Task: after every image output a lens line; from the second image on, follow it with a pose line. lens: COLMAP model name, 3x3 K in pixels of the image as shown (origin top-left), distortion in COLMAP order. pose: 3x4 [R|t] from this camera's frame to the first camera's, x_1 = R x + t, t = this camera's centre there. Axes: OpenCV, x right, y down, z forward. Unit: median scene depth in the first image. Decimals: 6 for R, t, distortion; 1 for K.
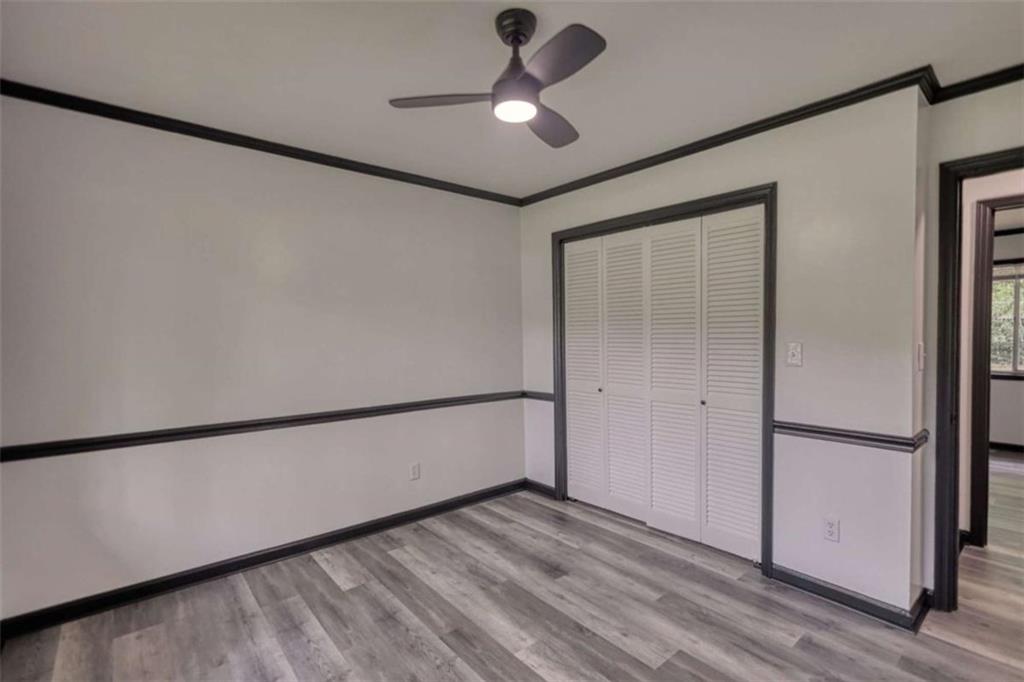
lens RADIAL K [[477.3, 0, 516.8], [0, 477.3, 338.6], [0, 0, 1]] dist [0.003415, -0.000016]
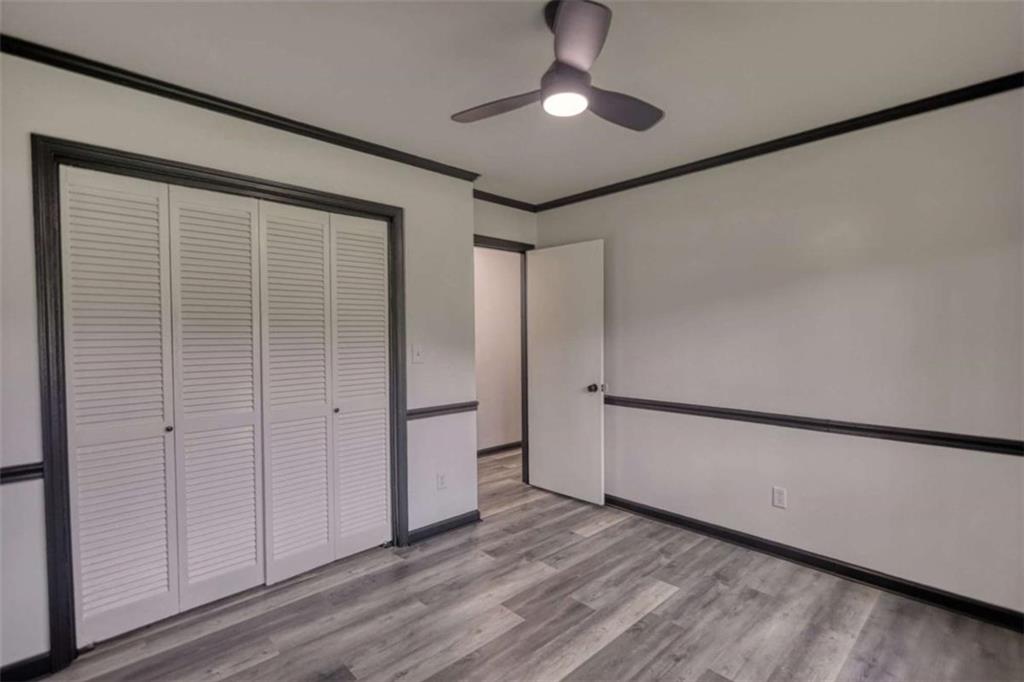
lens RADIAL K [[477.3, 0, 516.8], [0, 477.3, 338.6], [0, 0, 1]] dist [0.003415, -0.000016]
pose [[-0.056354, -0.005724, 0.998394, -0.626369], [0.018615, 0.999804, 0.006783, -0.008830], [-0.998237, 0.018968, -0.056236, 0.760377]]
